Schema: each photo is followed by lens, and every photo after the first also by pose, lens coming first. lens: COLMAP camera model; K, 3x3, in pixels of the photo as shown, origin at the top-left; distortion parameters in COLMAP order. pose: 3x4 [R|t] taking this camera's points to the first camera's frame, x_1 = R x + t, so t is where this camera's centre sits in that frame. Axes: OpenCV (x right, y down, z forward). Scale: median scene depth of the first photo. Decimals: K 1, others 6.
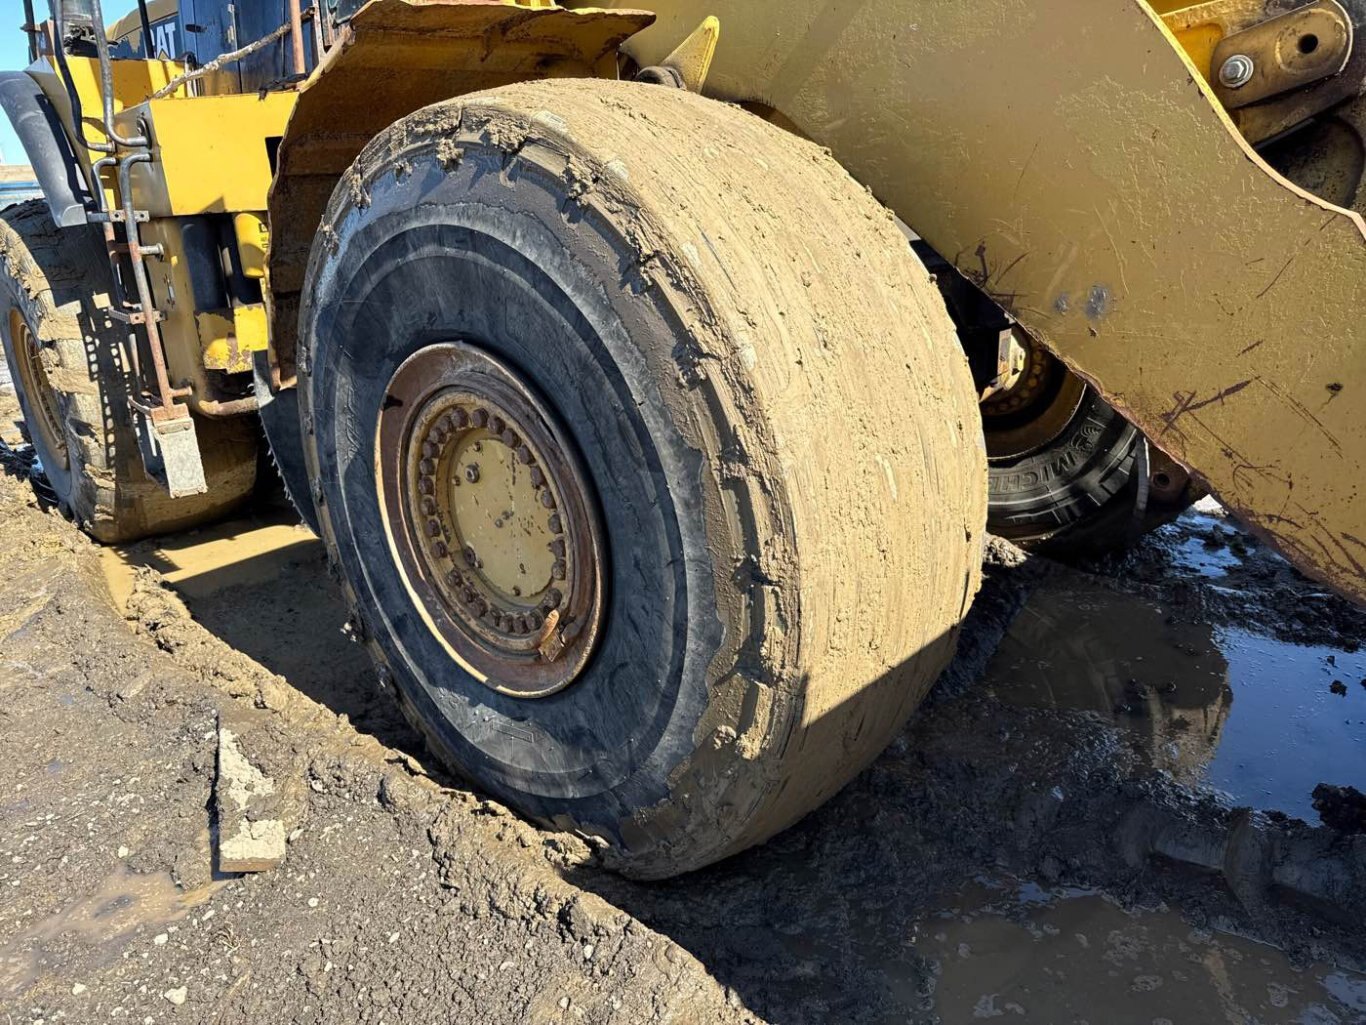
lens RADIAL K [[987.2, 0, 690.4], [0, 987.2, 539.2], [0, 0, 1]] dist [0.067036, -0.145645]
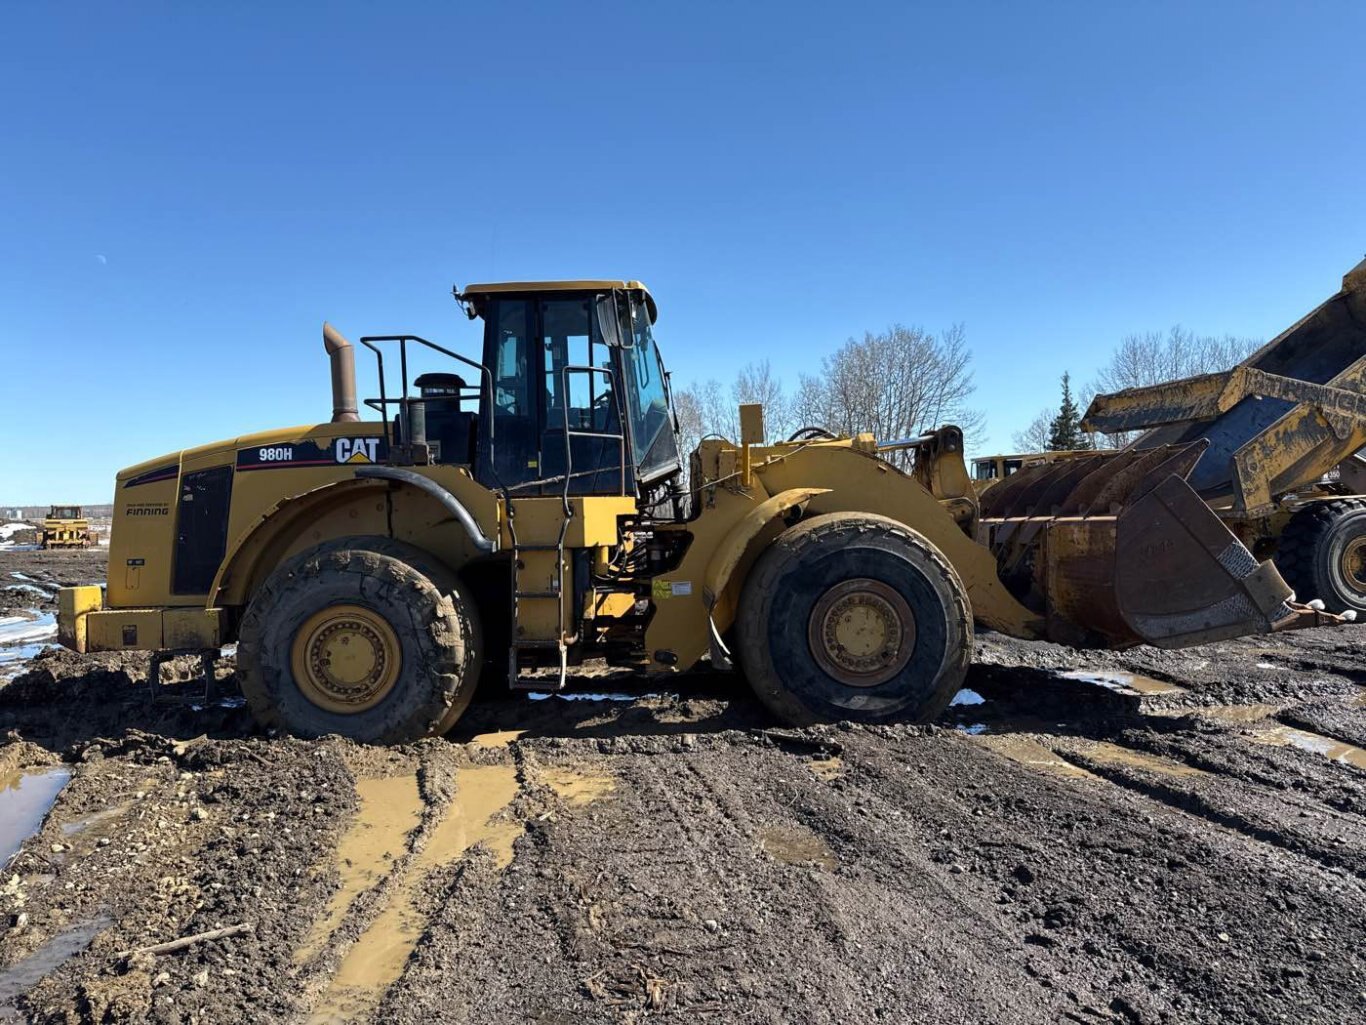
lens RADIAL K [[967.9, 0, 683.0], [0, 967.9, 512.5], [0, 0, 1]] dist [0.124667, -0.221355]
pose [[0.698430, 0.036403, 0.714752, -2.984570], [0.231303, 0.933626, -0.273571, 0.367058], [-0.677270, 0.356395, 0.643652, -0.860188]]
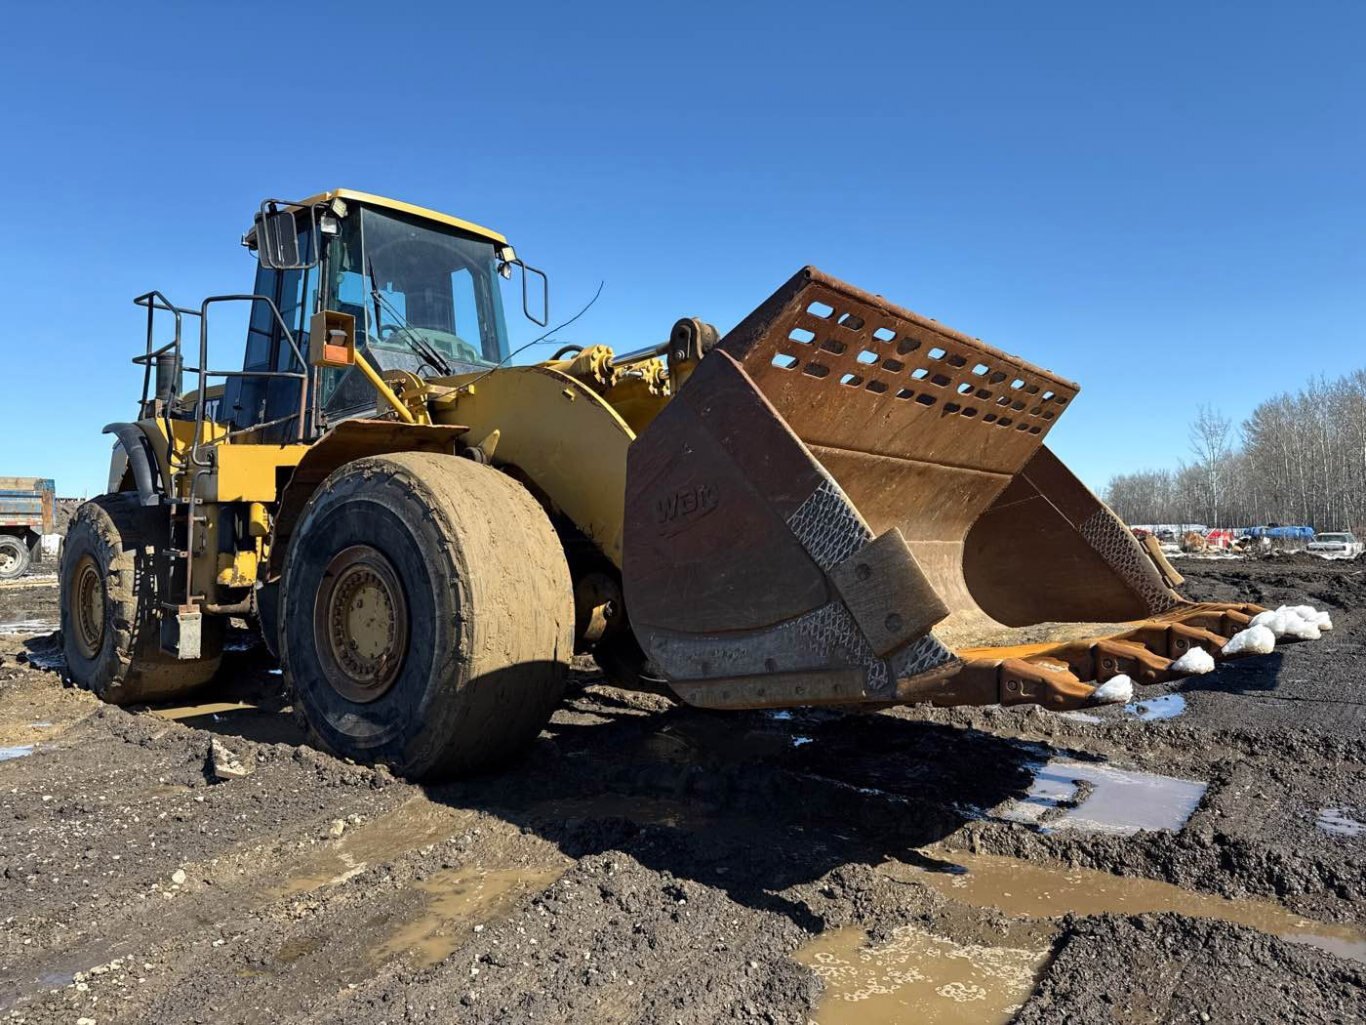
lens RADIAL K [[967.9, 0, 683.0], [0, 967.9, 512.5], [0, 0, 1]] dist [0.124667, -0.221355]
pose [[0.996121, 0.050223, 0.072255, 0.360446], [-0.020823, 0.932339, -0.360984, 0.551468], [-0.085496, 0.358079, 0.929769, -1.281631]]
